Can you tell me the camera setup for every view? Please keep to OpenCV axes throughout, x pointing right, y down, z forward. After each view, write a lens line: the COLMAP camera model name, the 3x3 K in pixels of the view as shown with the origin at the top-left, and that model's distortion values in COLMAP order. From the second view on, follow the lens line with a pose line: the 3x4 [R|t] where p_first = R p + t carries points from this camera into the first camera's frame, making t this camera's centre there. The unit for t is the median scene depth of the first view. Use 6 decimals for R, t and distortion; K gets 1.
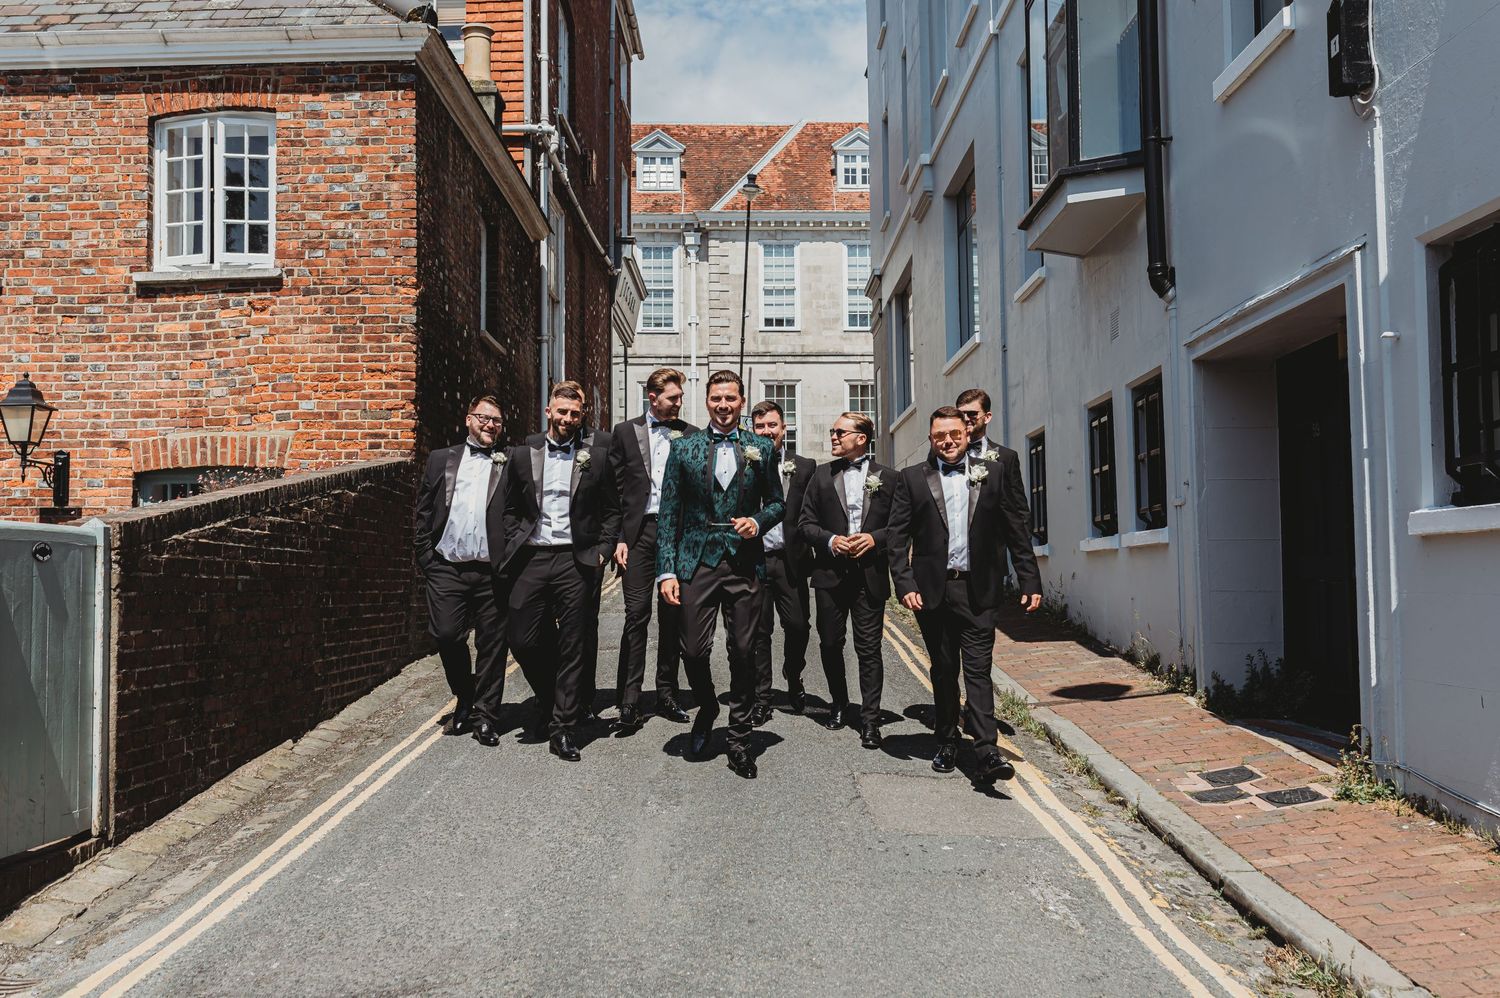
lens RADIAL K [[1413.2, 0, 723.9], [0, 1413.2, 517.0], [0, 0, 1]] dist [0.003193, 0.004562]
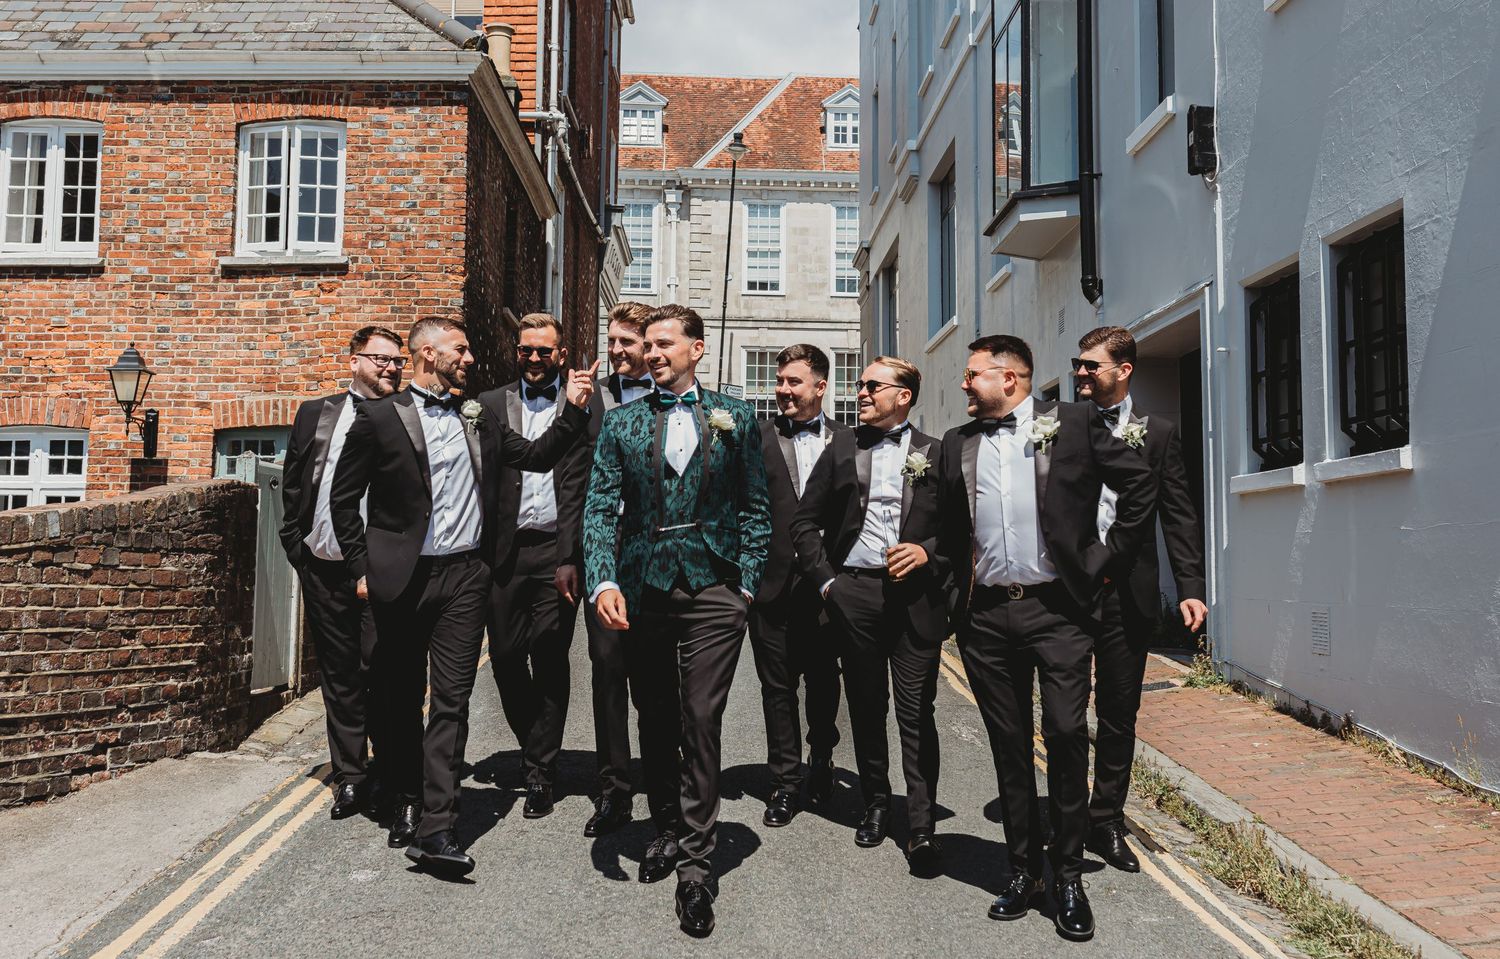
lens RADIAL K [[1495.3, 0, 743.8], [0, 1495.3, 449.8], [0, 0, 1]] dist [0.010429, 0.003332]
pose [[0.999374, 0.020900, 0.028539, -0.020349], [-0.020122, 0.999425, -0.027285, 0.009739], [-0.029093, 0.026693, 0.999220, -0.230925]]
